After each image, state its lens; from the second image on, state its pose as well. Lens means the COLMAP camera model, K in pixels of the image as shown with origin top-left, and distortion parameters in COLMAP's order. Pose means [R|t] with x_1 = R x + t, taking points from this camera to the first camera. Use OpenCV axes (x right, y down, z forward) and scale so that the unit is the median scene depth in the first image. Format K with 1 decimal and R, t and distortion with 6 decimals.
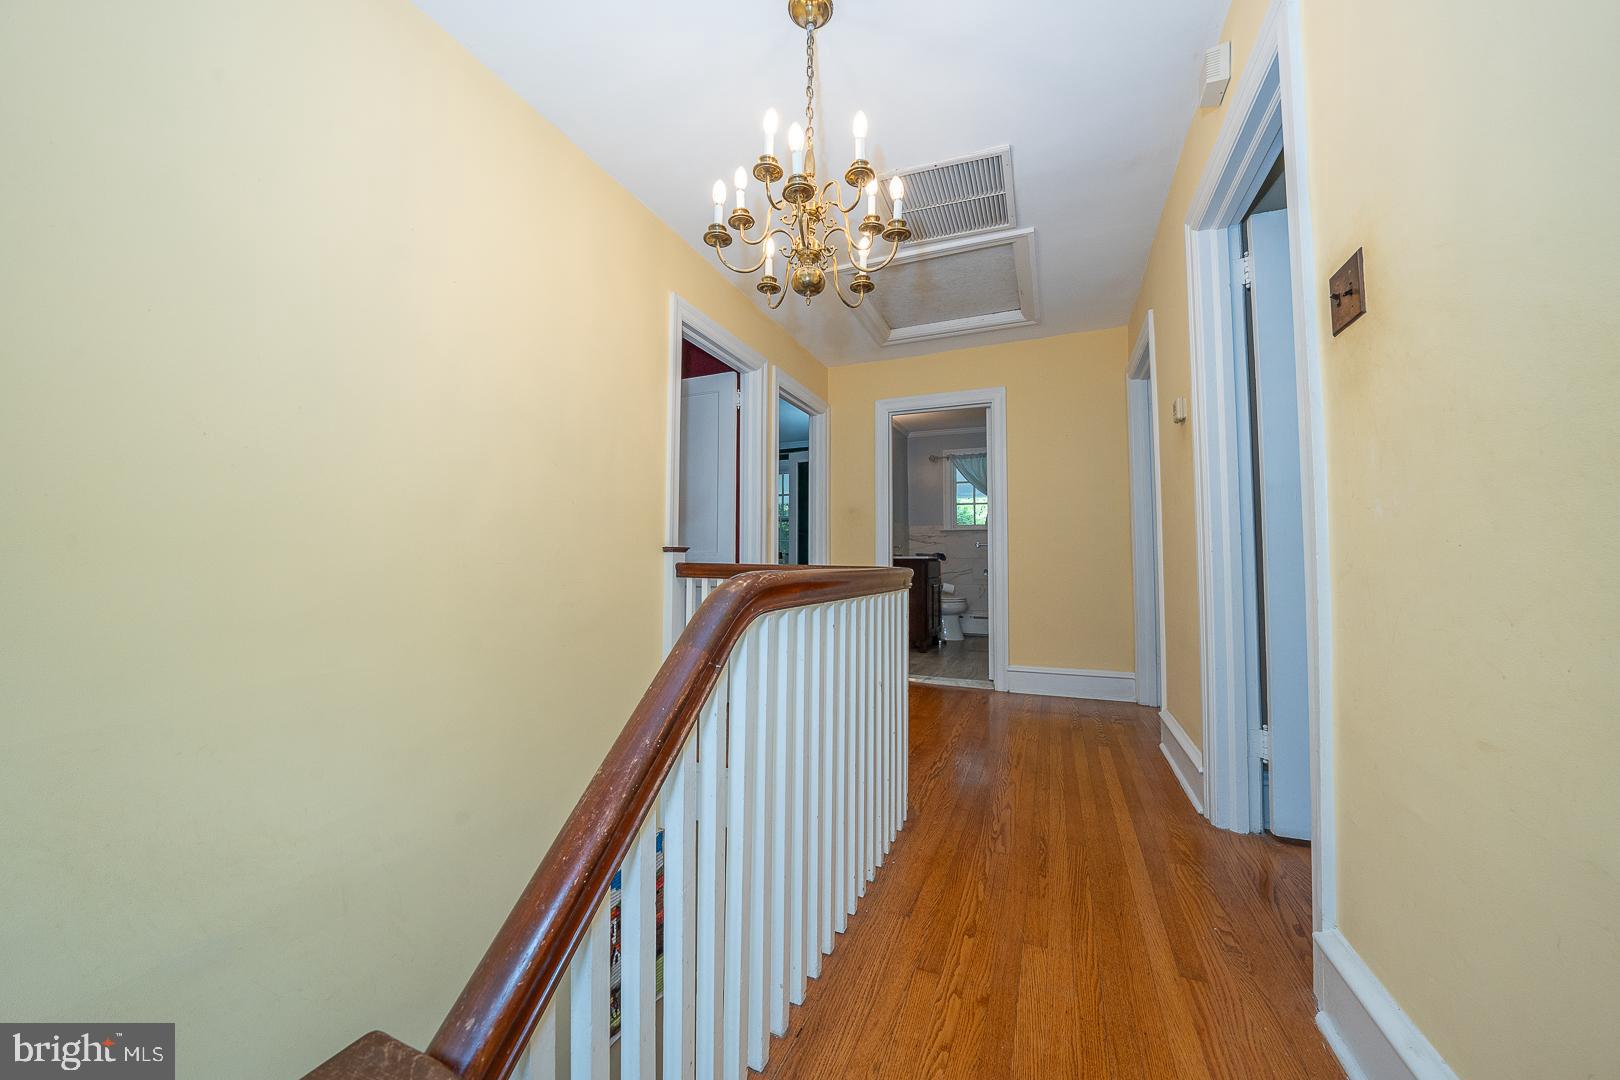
lens RADIAL K [[558.1, 0, 811.1], [0, 558.1, 538.4], [0, 0, 1]] dist [-0.021997, 0.003647]
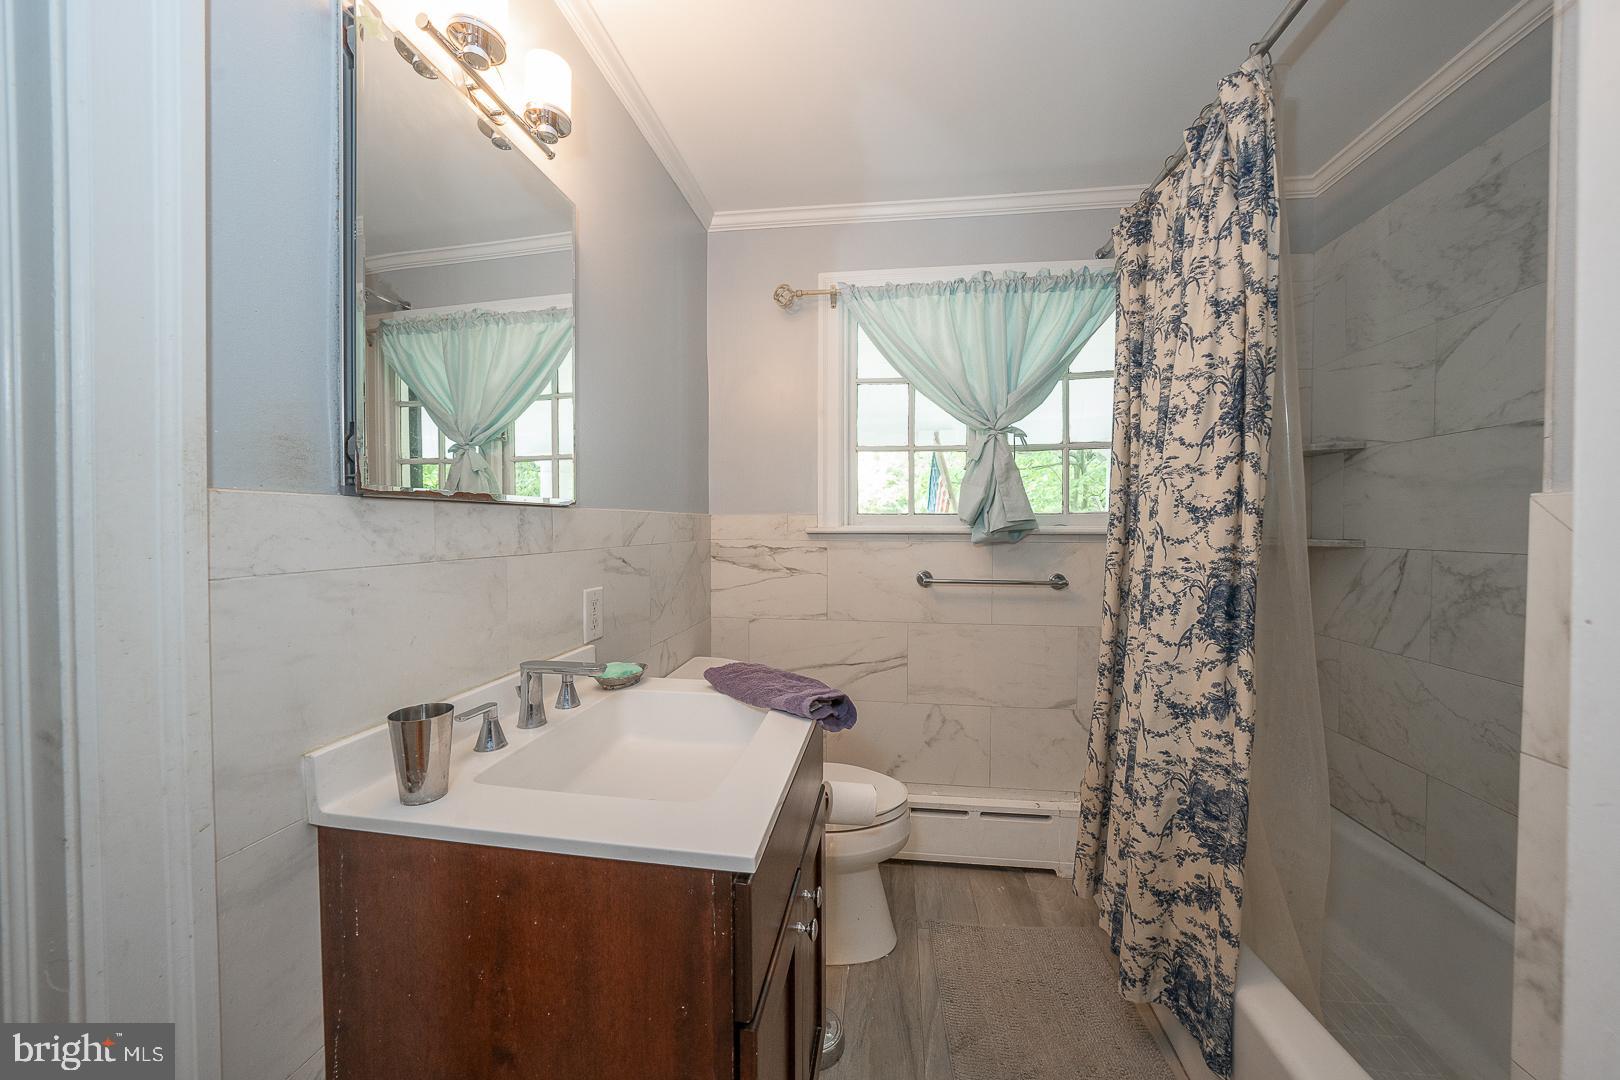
lens RADIAL K [[558.1, 0, 813.9], [0, 558.1, 535.8], [0, 0, 1]] dist [-0.021997, 0.003647]
pose [[0.969580, -0.001869, 0.244767, 0.157723], [-0.013280, 0.998096, 0.060226, -0.030595], [-0.244414, -0.061644, 0.967710, 0.691959]]
